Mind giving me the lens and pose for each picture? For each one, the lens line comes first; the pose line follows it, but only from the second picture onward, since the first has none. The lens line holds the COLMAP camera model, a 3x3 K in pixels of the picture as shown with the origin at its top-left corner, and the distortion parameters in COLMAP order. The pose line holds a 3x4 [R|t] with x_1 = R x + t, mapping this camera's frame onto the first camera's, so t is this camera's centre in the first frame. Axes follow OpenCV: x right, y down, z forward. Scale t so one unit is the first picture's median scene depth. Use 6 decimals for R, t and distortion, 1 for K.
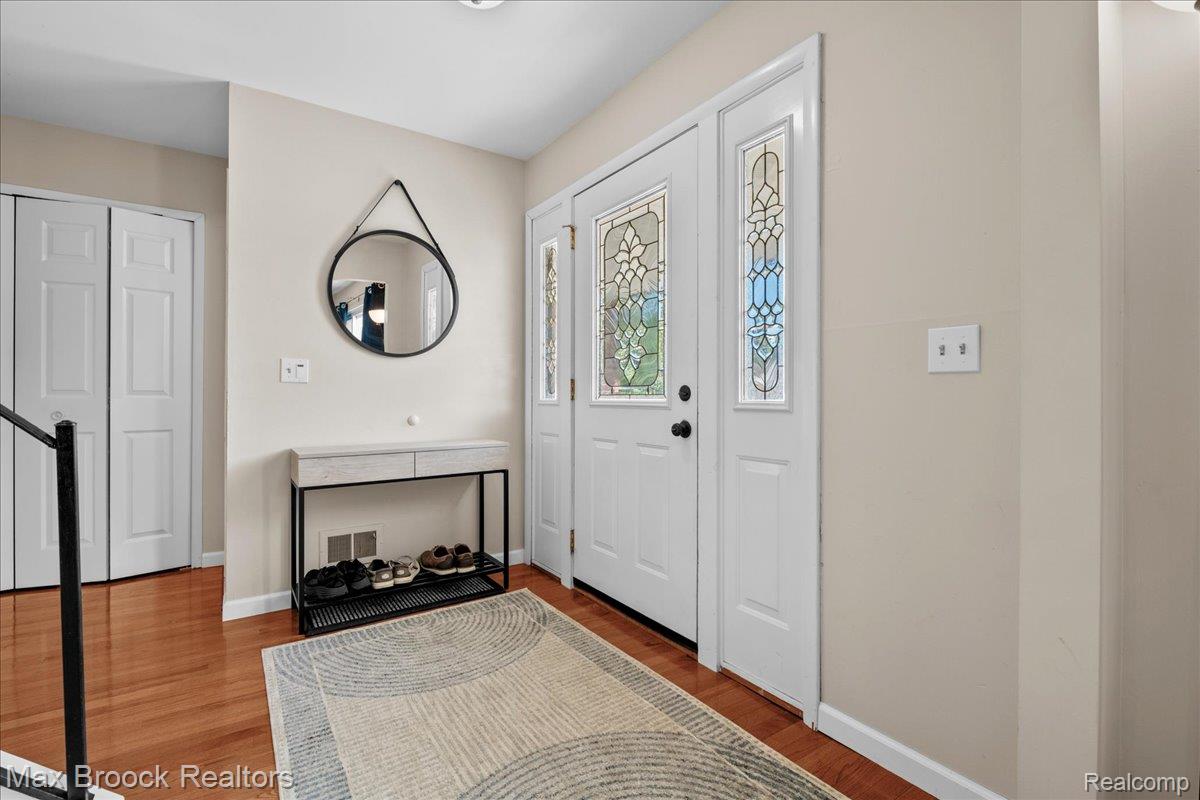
lens RADIAL K [[547.9, 0, 599.4], [0, 547.9, 395.1], [0, 0, 1]] dist [-0.009740, -0.000231]
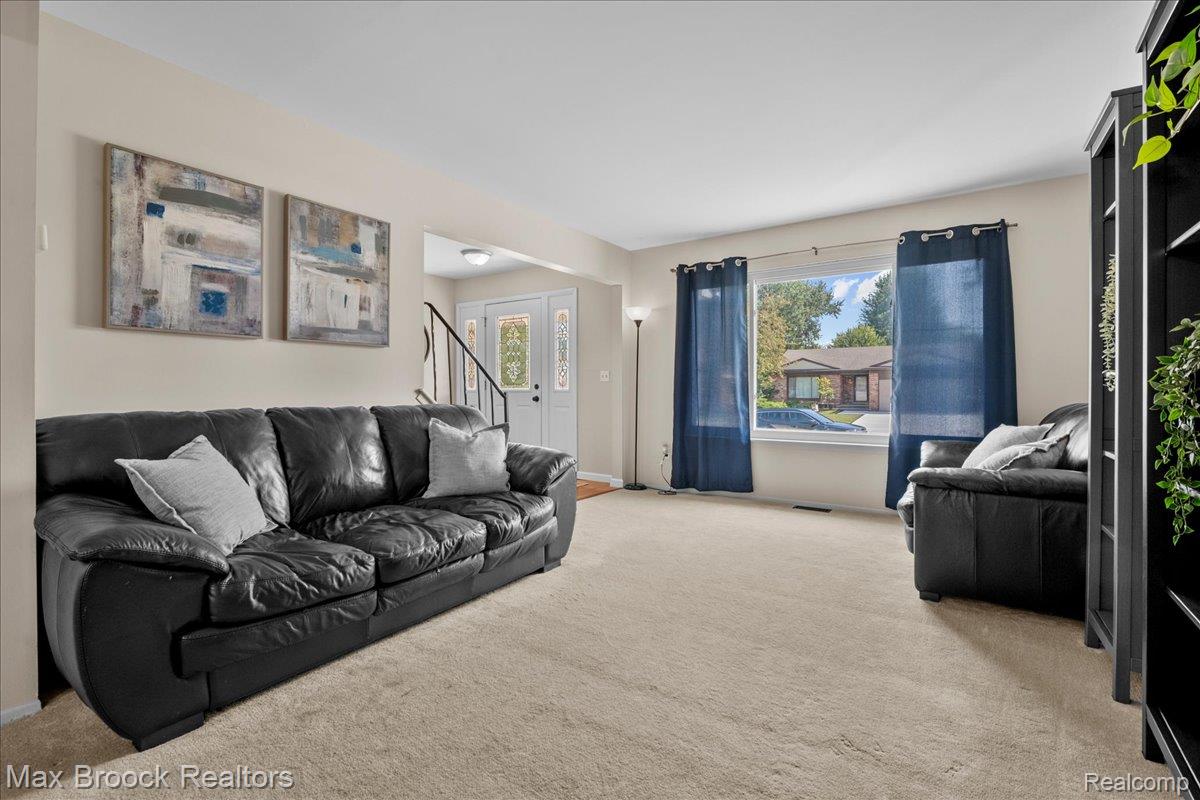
lens RADIAL K [[547.9, 0, 599.4], [0, 547.9, 395.1], [0, 0, 1]] dist [-0.009740, -0.000231]
pose [[0.934322, -0.006155, 0.356377, -0.603616], [0.002703, 0.999944, 0.010183, 0.013337], [-0.356420, -0.008551, 0.934287, -1.957653]]
